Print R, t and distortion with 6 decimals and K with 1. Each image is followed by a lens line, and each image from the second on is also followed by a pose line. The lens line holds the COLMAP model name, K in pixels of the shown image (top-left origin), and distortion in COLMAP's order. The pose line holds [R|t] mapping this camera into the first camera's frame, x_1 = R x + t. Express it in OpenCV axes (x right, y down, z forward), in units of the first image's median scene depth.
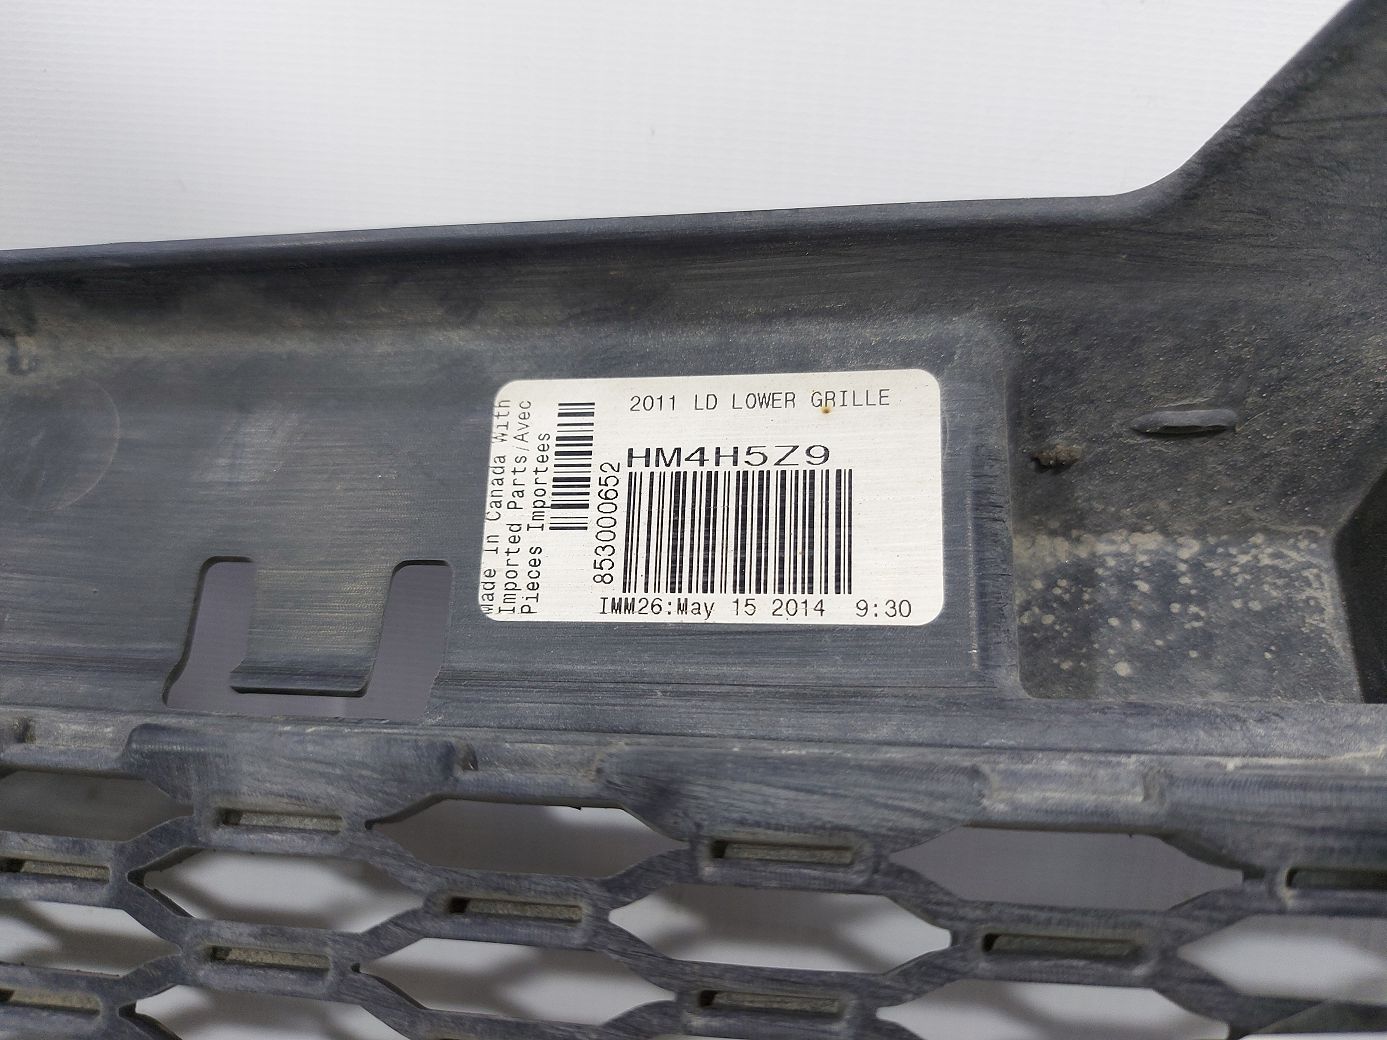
lens RADIAL K [[967.9, 0, 743.1], [0, 967.9, 510.4], [0, 0, 1]] dist [-0.039260, -0.003812]
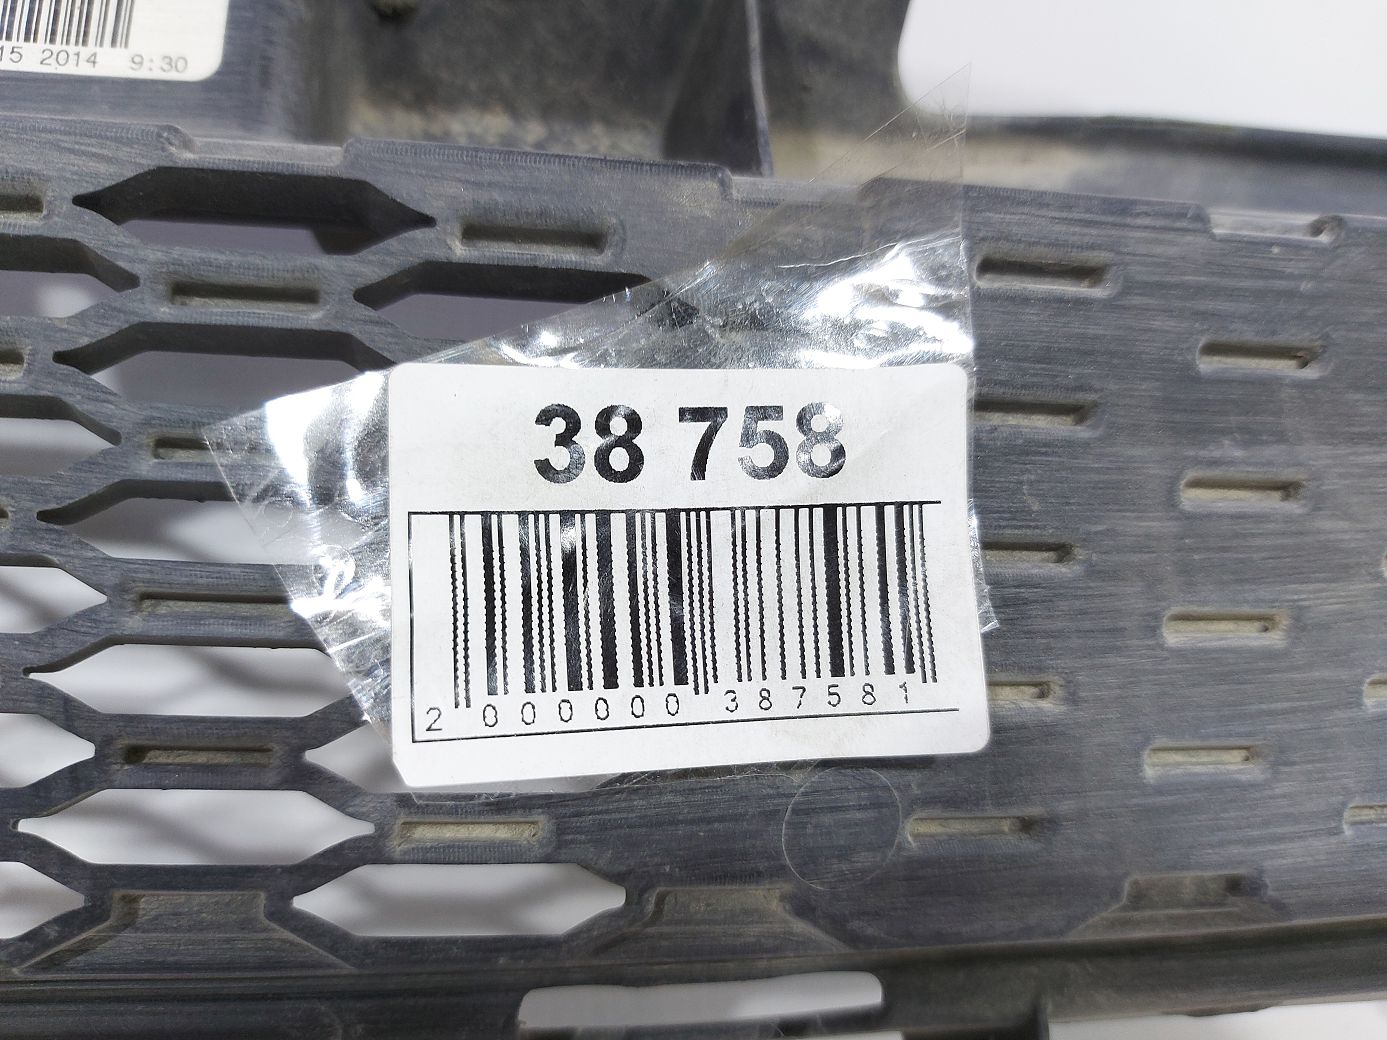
lens RADIAL K [[975.1, 0, 686.4], [0, 975.1, 519.6], [0, 0, 1]] dist [-0.024931, 0.001249]
pose [[0.956716, 0.035887, 0.288801, 0.381506], [-0.045521, 0.998606, 0.026711, 0.500479], [-0.287440, -0.038701, 0.957016, -0.112554]]
